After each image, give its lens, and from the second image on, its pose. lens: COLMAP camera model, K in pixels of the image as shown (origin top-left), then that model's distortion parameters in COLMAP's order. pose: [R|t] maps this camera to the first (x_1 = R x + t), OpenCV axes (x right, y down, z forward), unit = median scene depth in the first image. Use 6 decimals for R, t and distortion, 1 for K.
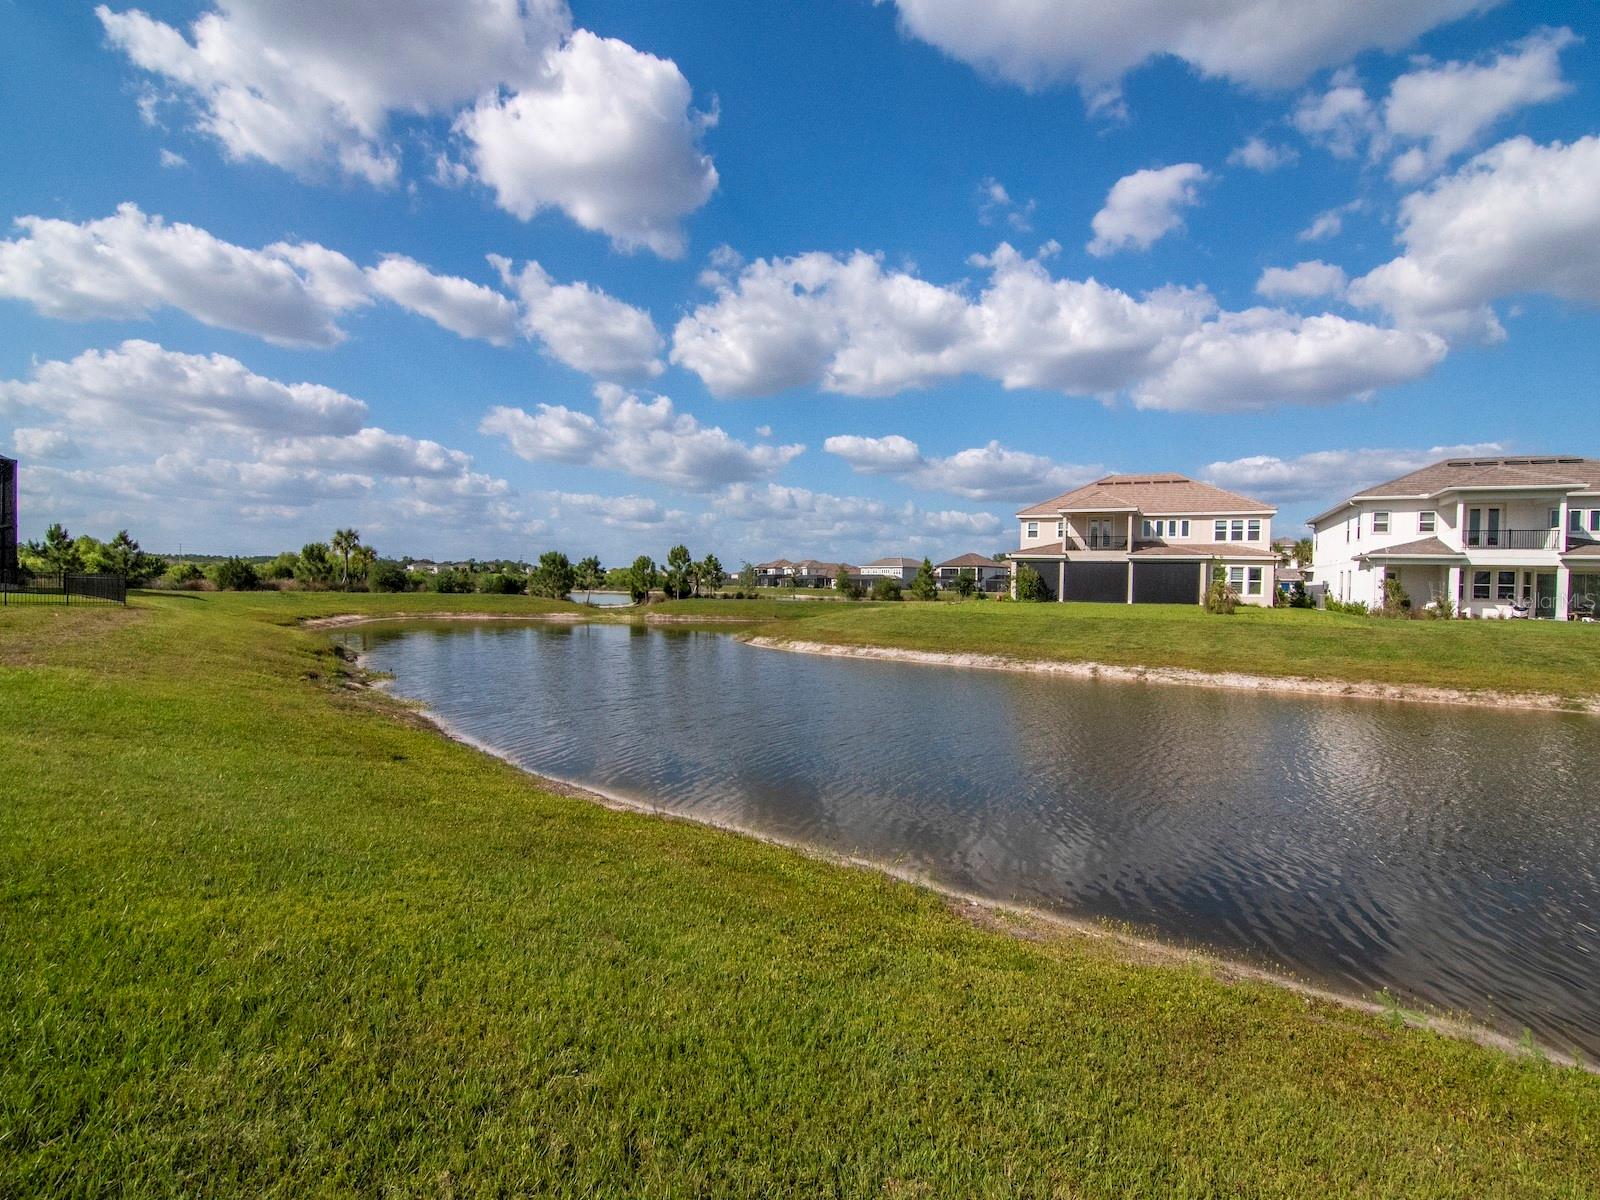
lens RADIAL K [[774.4, 0, 808.9], [0, 774.4, 610.3], [0, 0, 1]] dist [-0.015536, -0.006130]
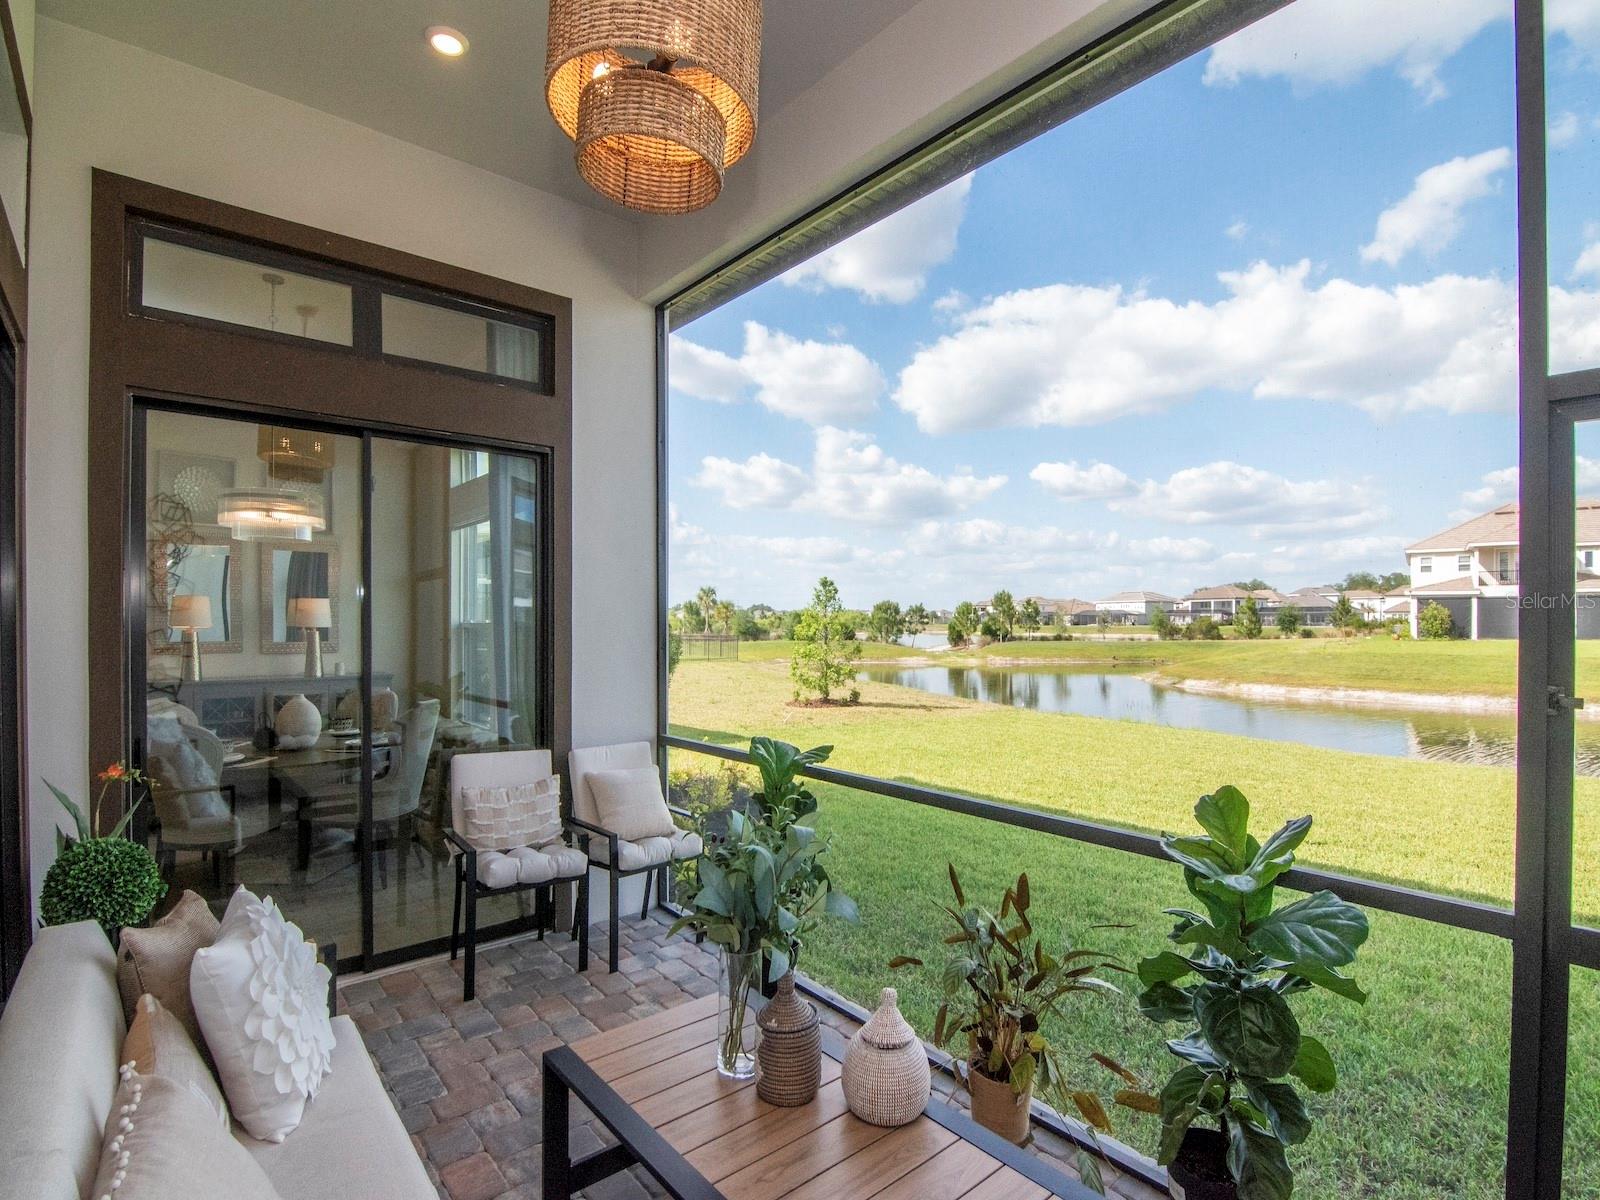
lens RADIAL K [[774.4, 0, 803.2], [0, 774.4, 638.7], [0, 0, 1]] dist [-0.015536, -0.006130]
pose [[0.968860, -0.017090, -0.247019, -0.168125], [0.014082, 0.999804, -0.013940, -0.007710], [0.247209, 0.010028, 0.968910, -0.079118]]
